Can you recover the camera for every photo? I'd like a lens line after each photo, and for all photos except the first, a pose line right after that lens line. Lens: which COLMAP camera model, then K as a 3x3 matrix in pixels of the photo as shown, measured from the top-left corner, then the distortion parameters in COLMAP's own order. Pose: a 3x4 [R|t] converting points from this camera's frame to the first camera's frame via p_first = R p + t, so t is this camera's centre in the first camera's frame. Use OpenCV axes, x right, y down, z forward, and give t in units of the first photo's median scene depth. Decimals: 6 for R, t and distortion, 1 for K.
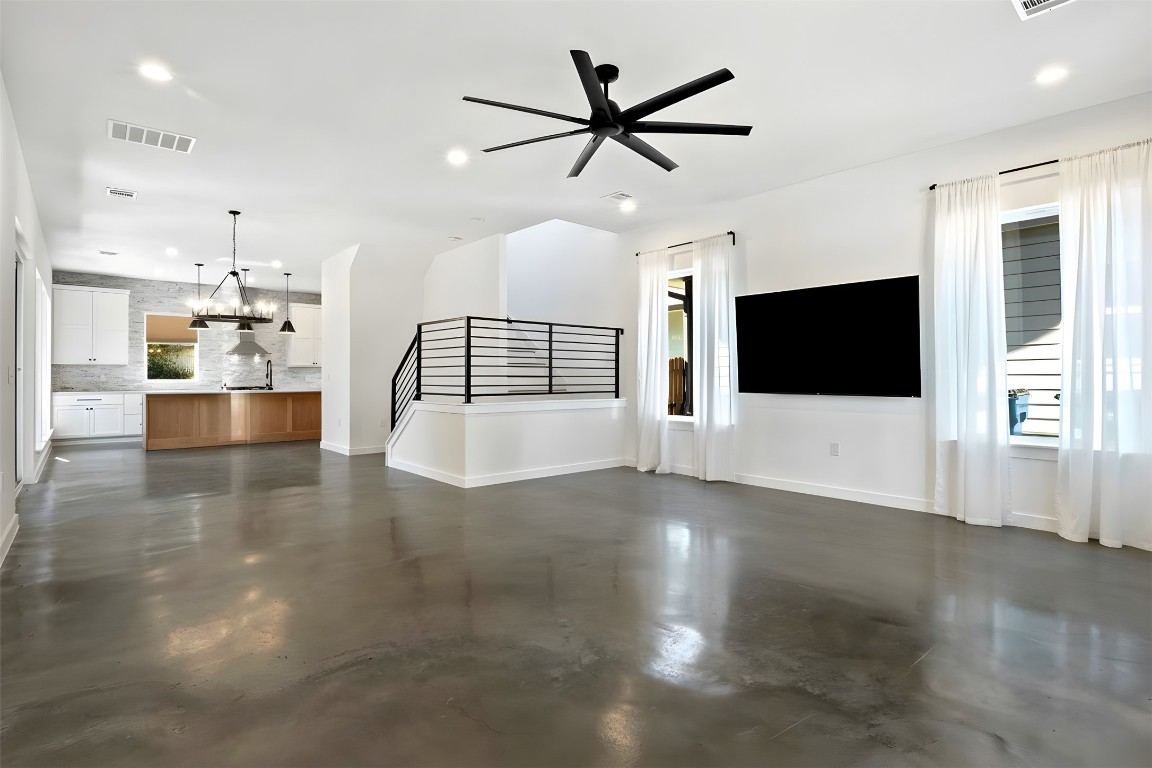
lens RADIAL K [[575.3, 0, 576.0], [0, 575.3, 384.0], [0, 0, 1]] dist [-0.001123, -0.009316]
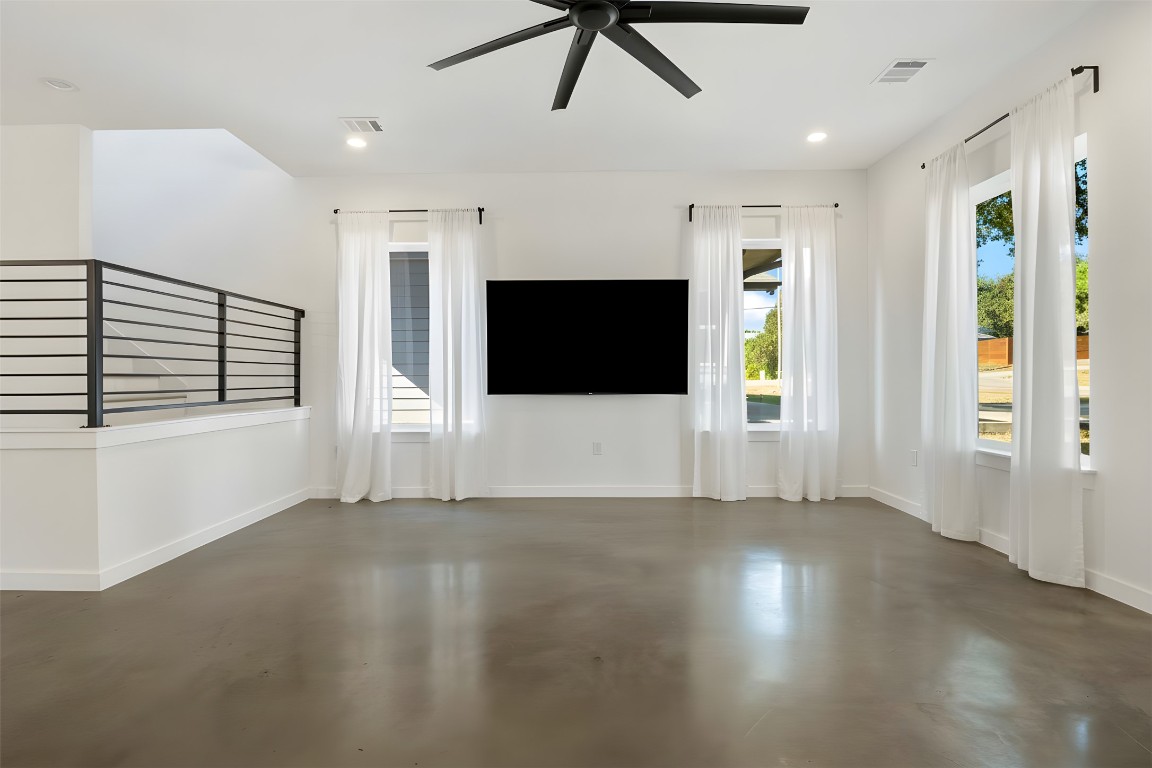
lens RADIAL K [[575.3, 0, 576.0], [0, 575.3, 384.0], [0, 0, 1]] dist [-0.001123, -0.009316]
pose [[0.667604, -0.011010, 0.744435, -0.276920], [0.011628, 0.999923, 0.004361, -0.002521], [-0.744426, 0.005745, 0.667680, 0.316589]]
